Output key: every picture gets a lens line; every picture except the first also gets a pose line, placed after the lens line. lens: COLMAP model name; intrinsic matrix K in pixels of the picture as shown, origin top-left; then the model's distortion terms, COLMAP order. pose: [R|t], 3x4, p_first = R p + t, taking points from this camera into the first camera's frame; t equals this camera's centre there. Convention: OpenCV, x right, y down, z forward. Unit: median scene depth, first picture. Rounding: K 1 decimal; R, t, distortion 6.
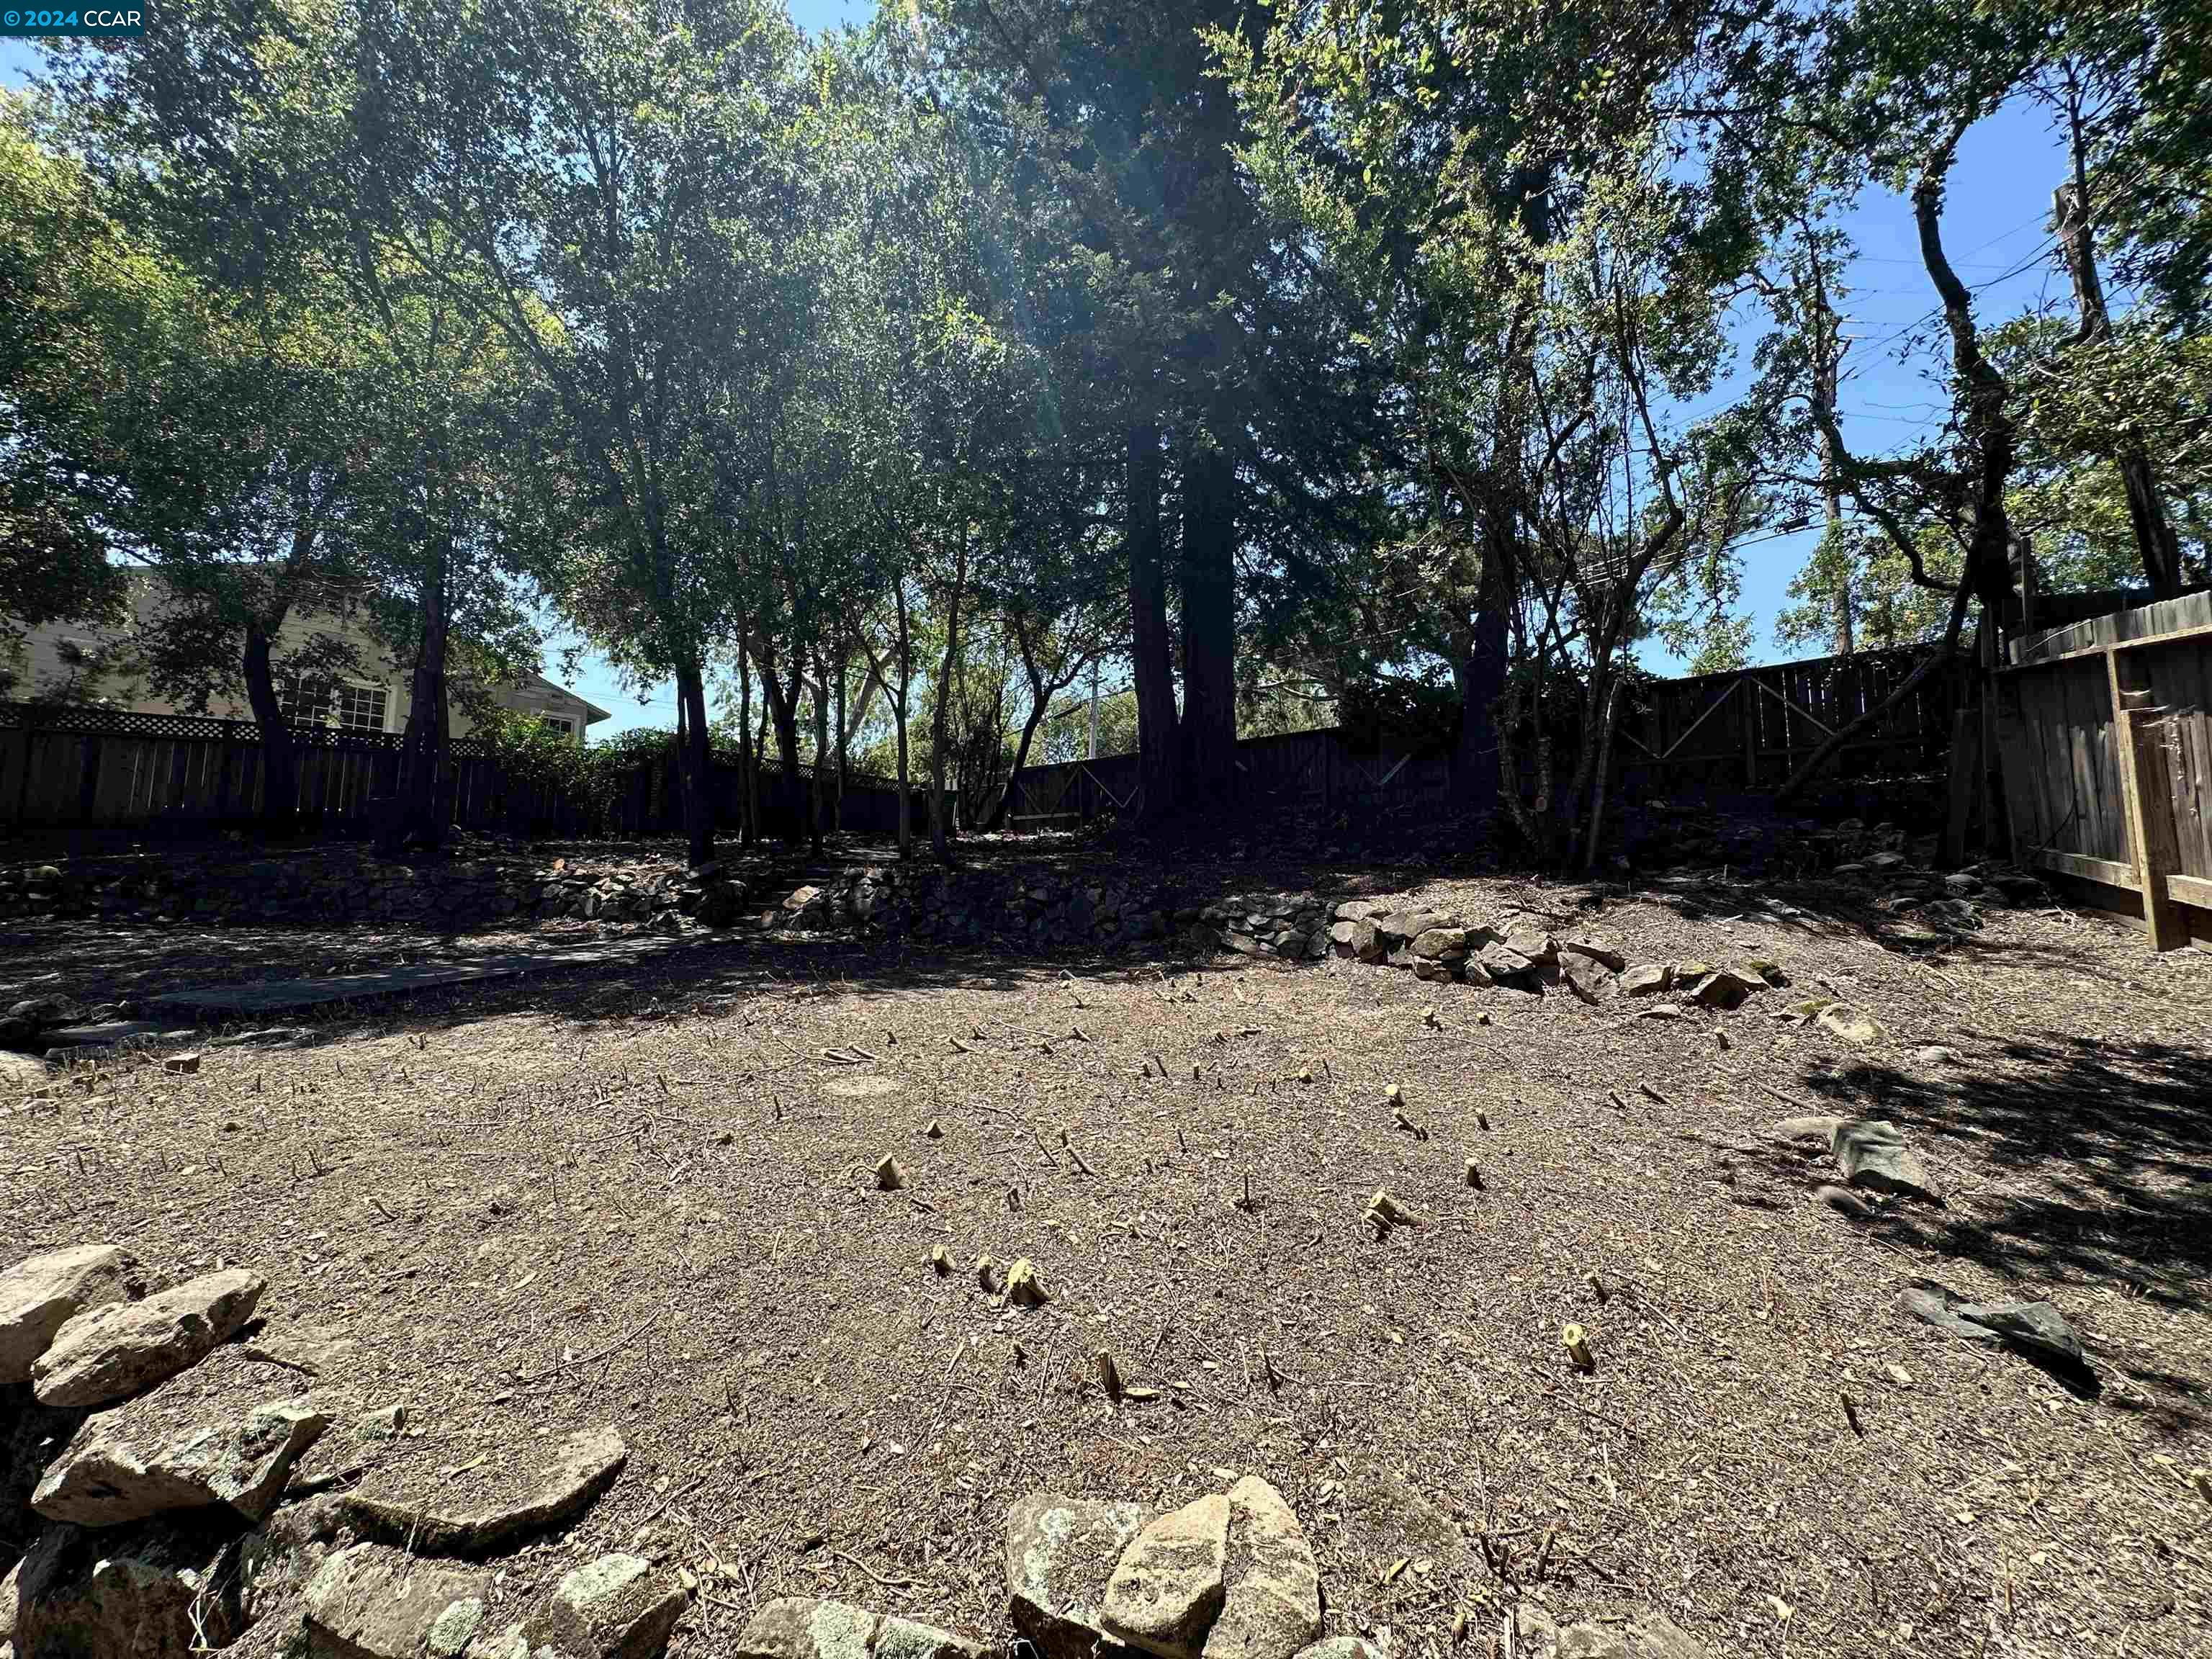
lens RADIAL K [[884.2, 0, 1104.8], [0, 884.2, 828.2], [0, 0, 1]] dist [-0.004188, 0.000930]
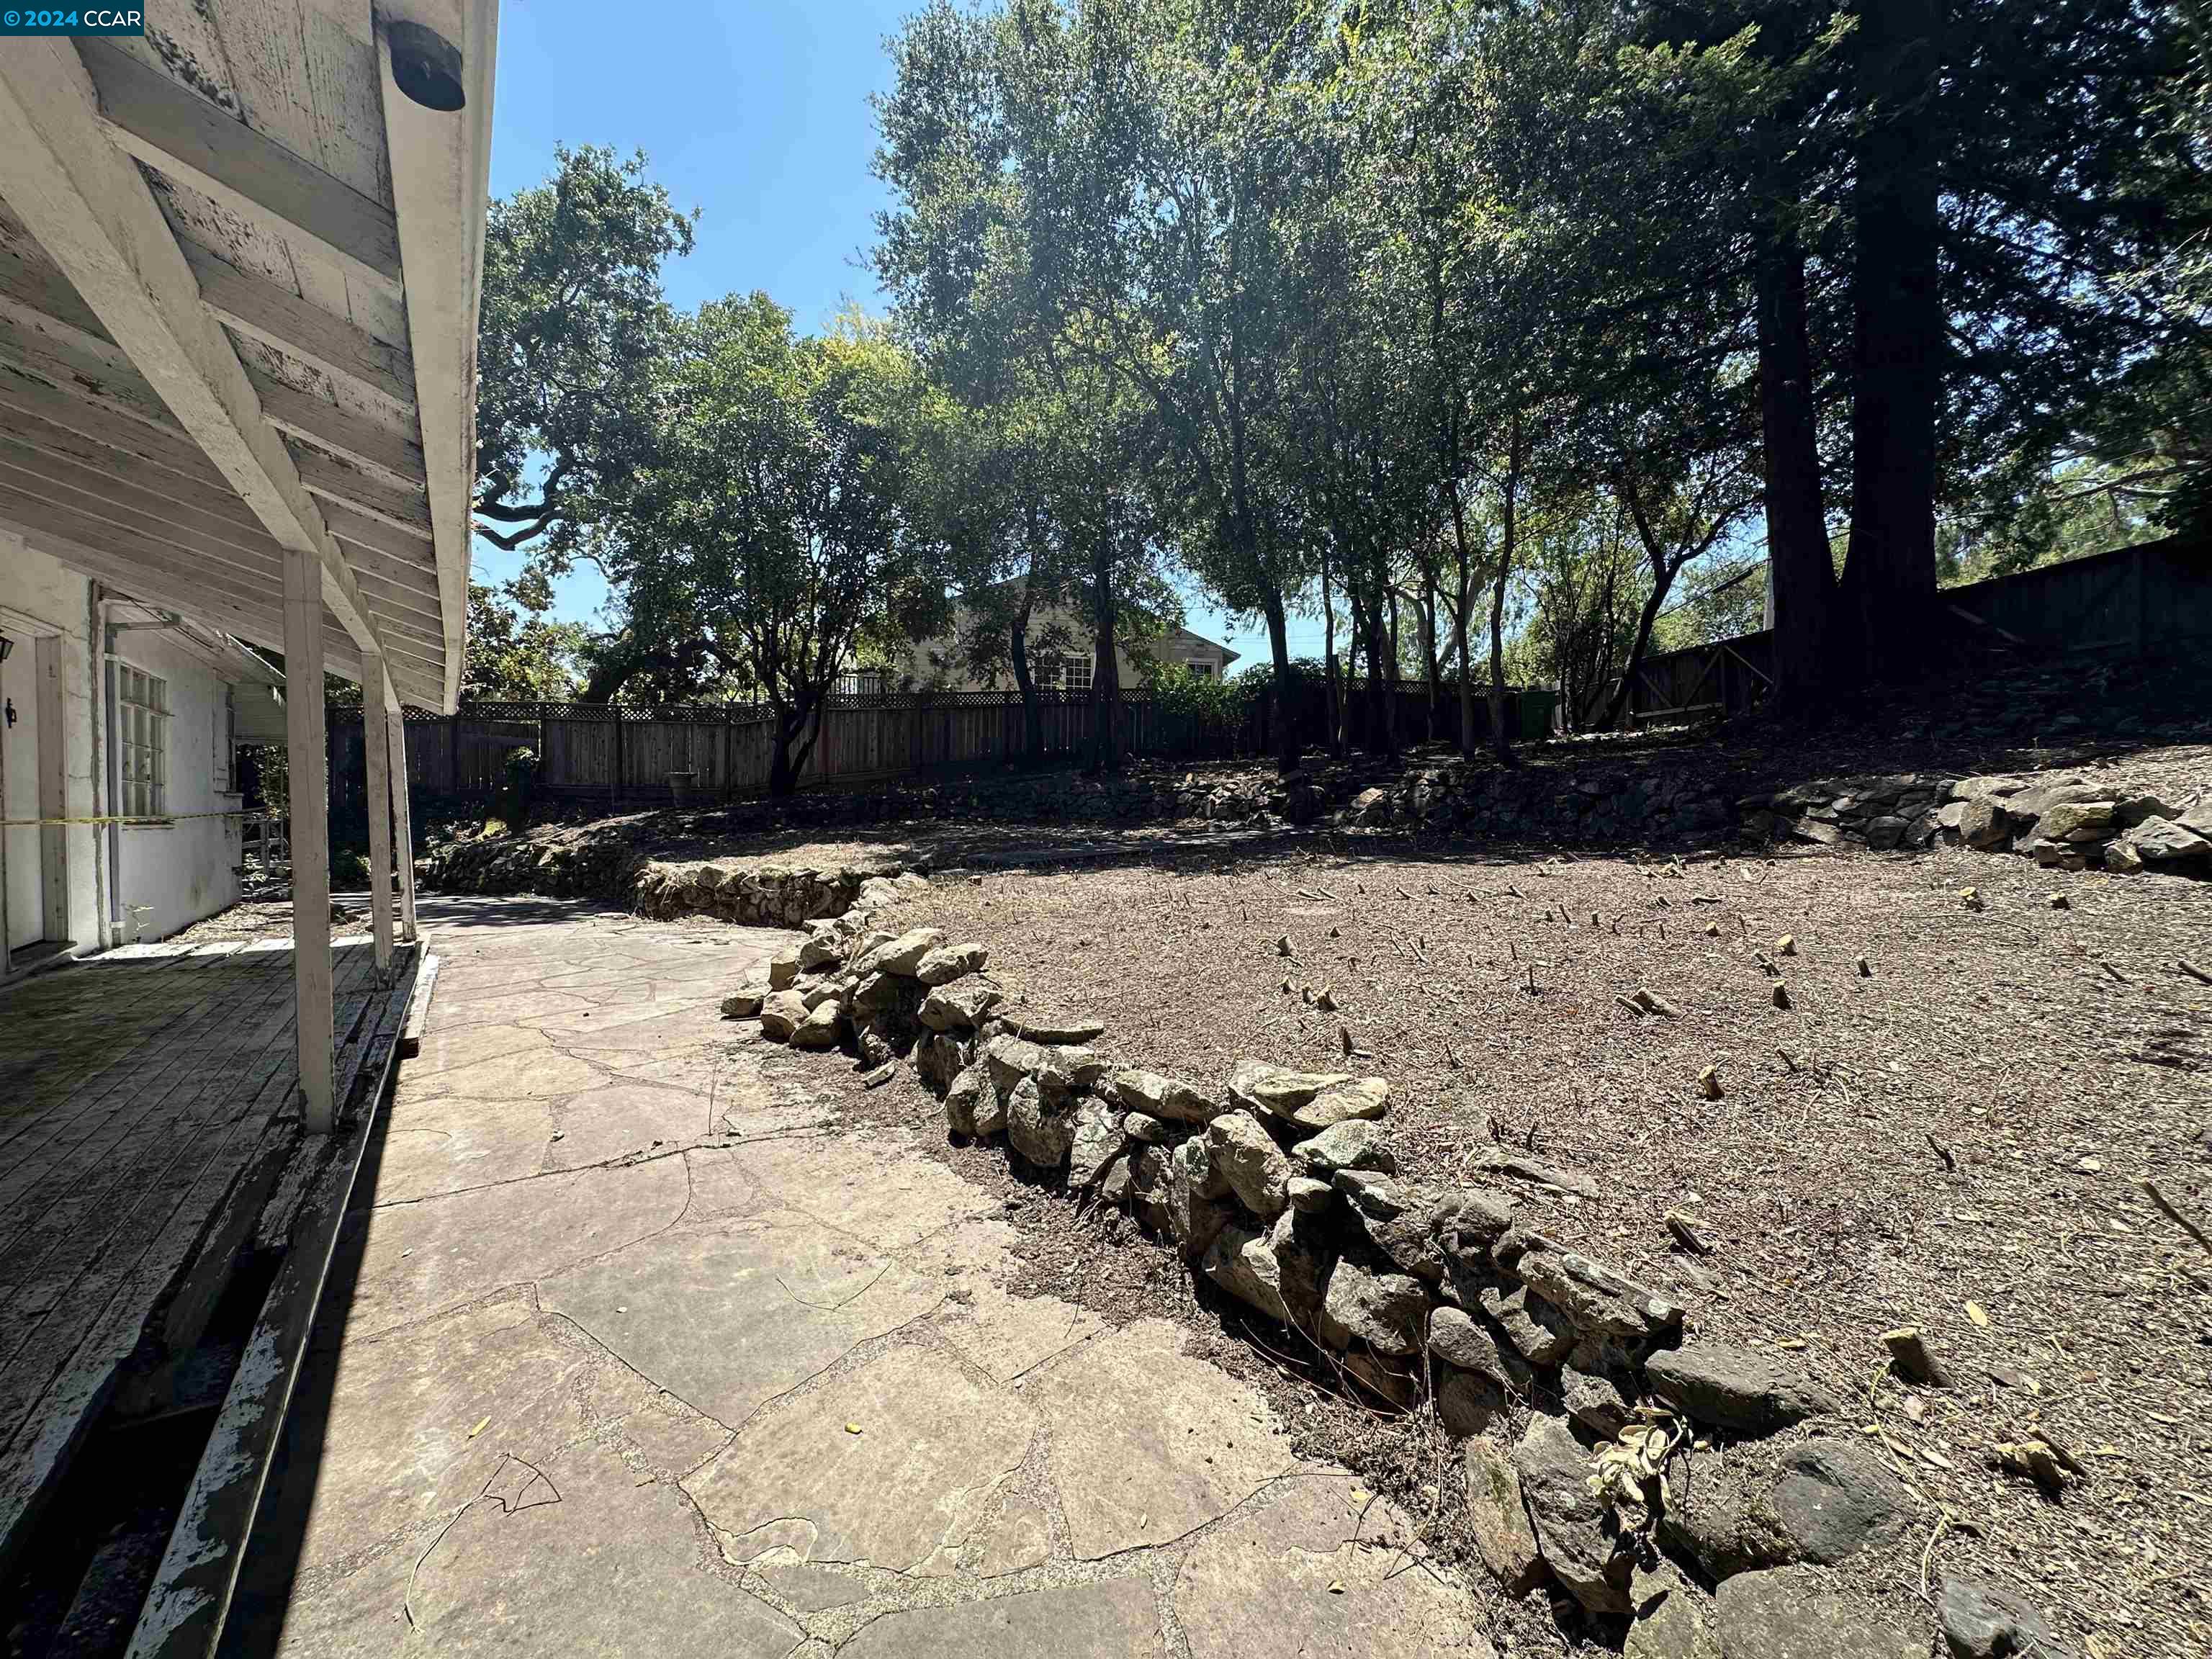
lens RADIAL K [[884.2, 0, 1104.8], [0, 884.2, 828.2], [0, 0, 1]] dist [-0.004188, 0.000930]
pose [[0.769651, 0.000183, -0.638465, 0.173480], [0.058378, 0.995791, 0.070659, 0.024738], [0.635790, -0.091655, 0.766401, -0.117227]]
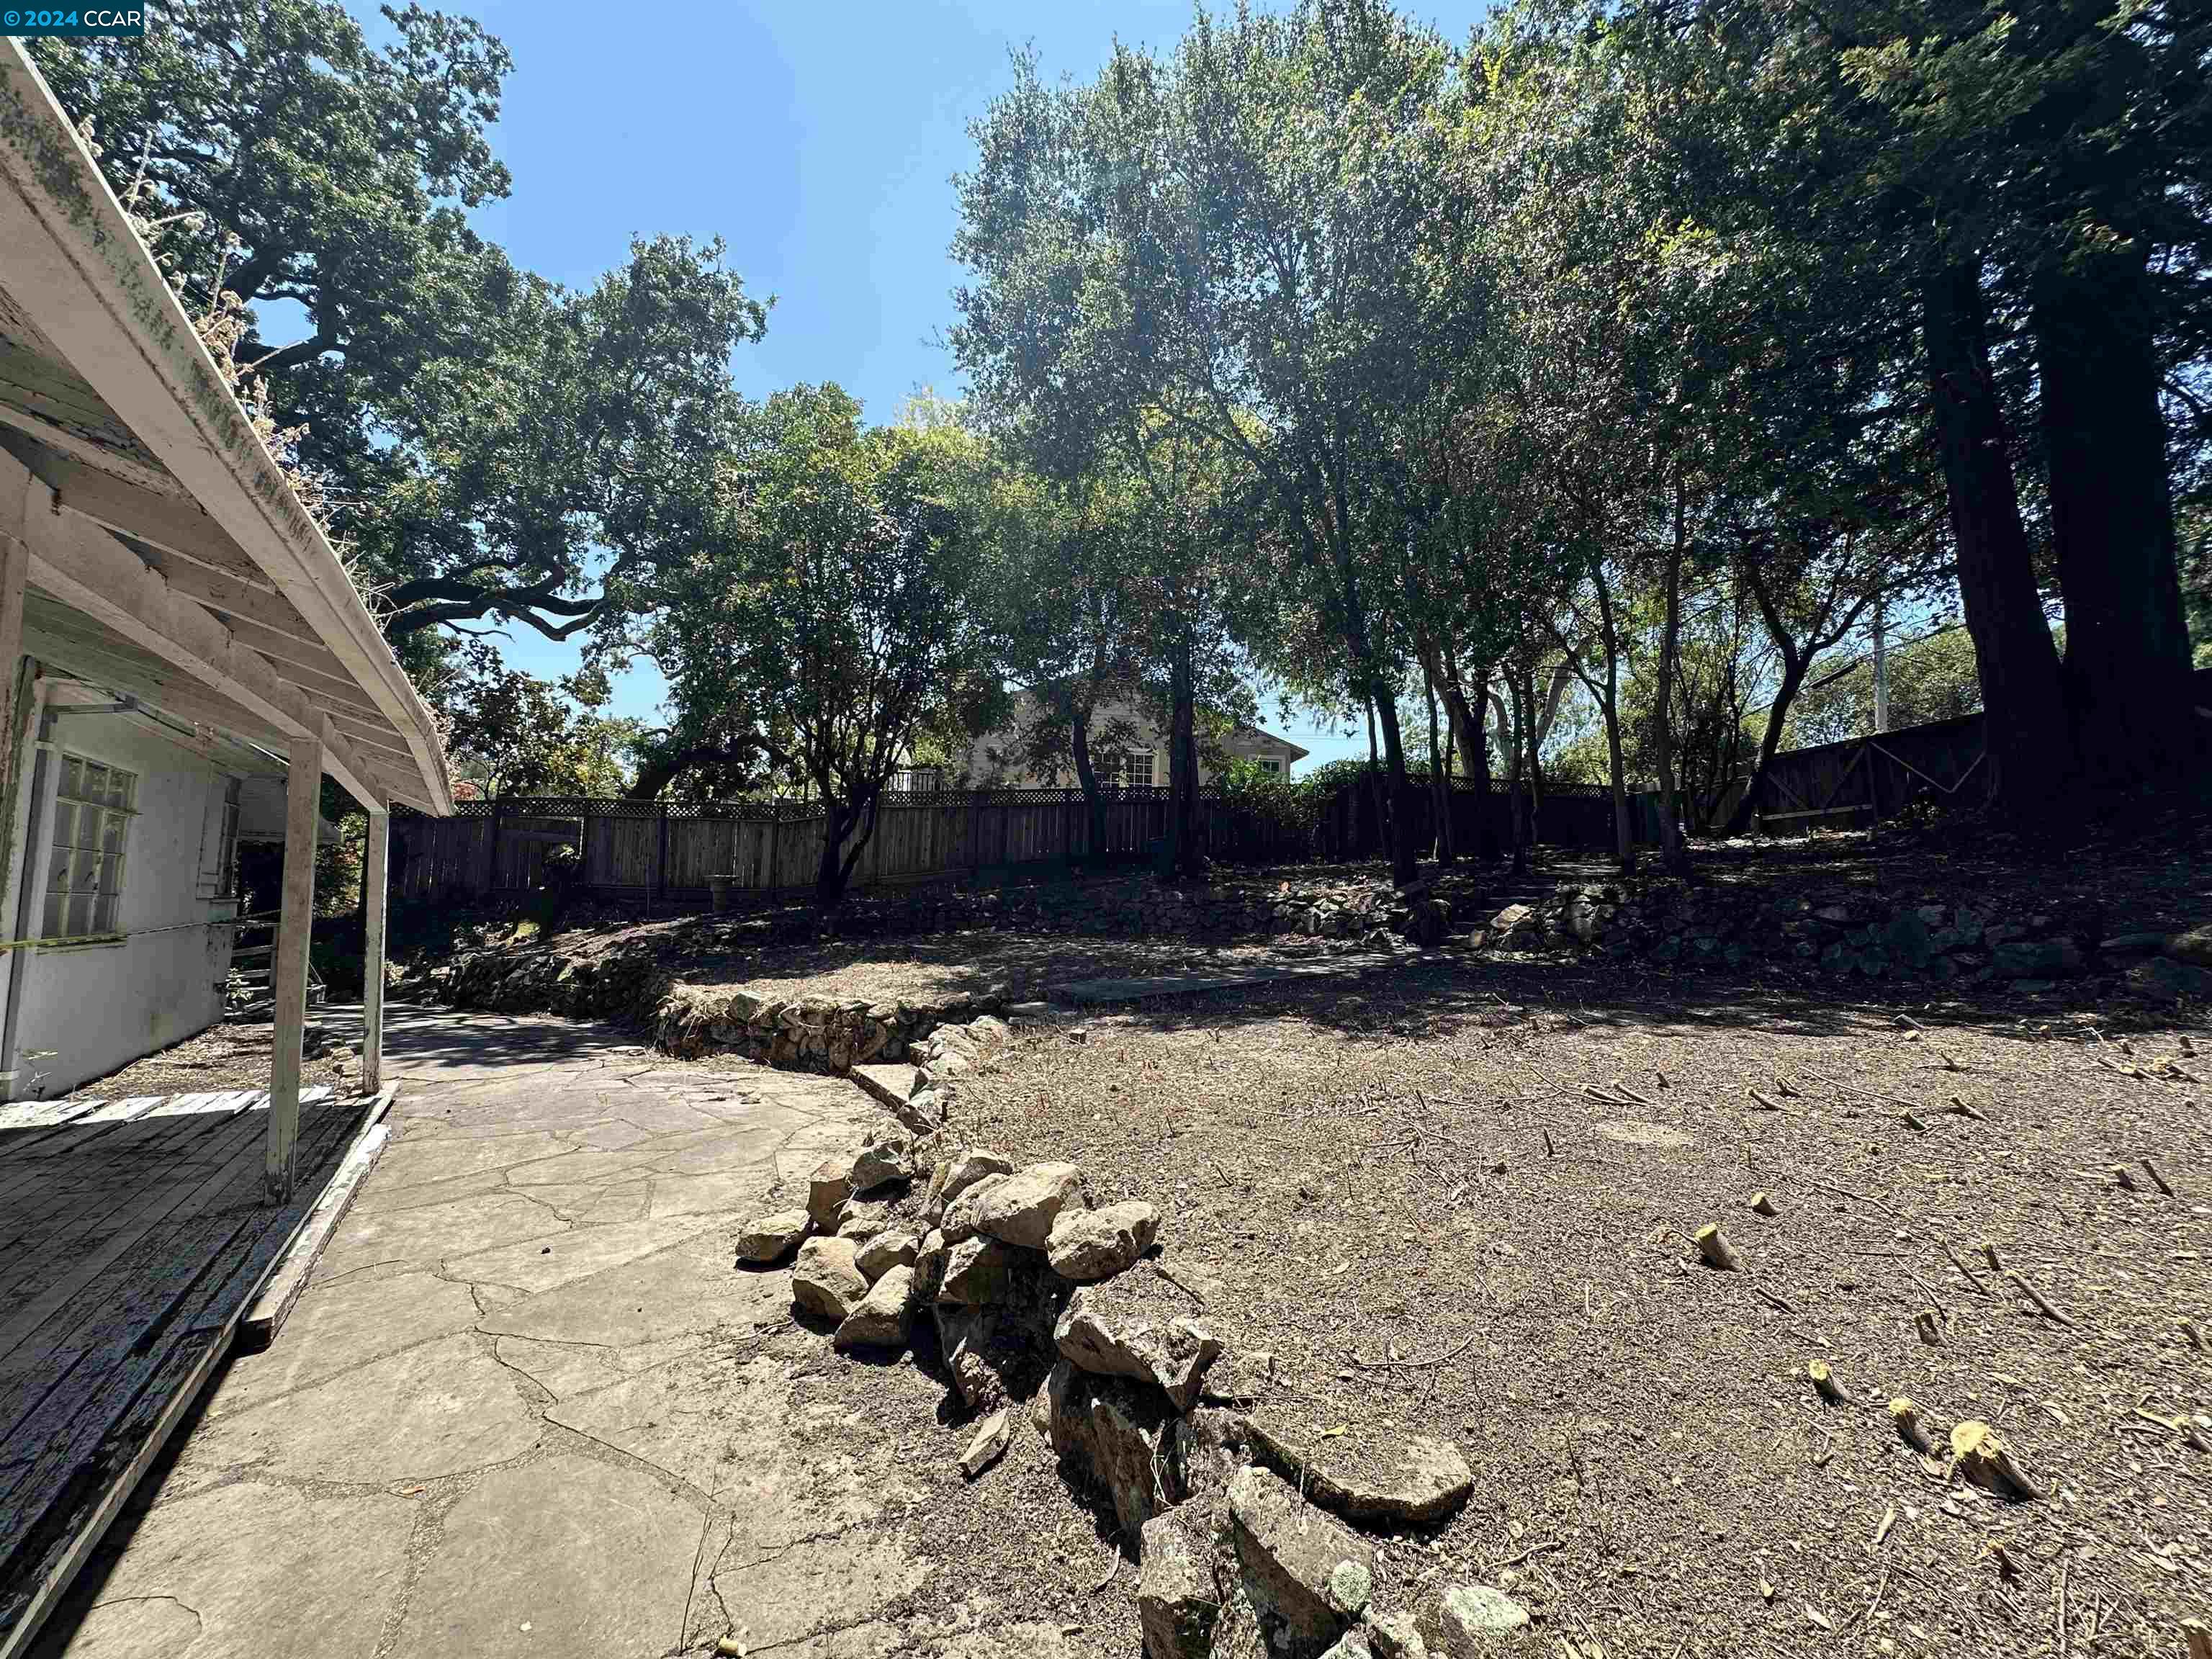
lens RADIAL K [[884.2, 0, 1104.8], [0, 884.2, 828.2], [0, 0, 1]] dist [-0.004188, 0.000930]
pose [[0.739788, -0.064281, -0.669762, -0.031217], [0.050379, 0.997924, -0.040131, -0.001198], [0.670951, -0.004054, 0.741491, -0.003234]]
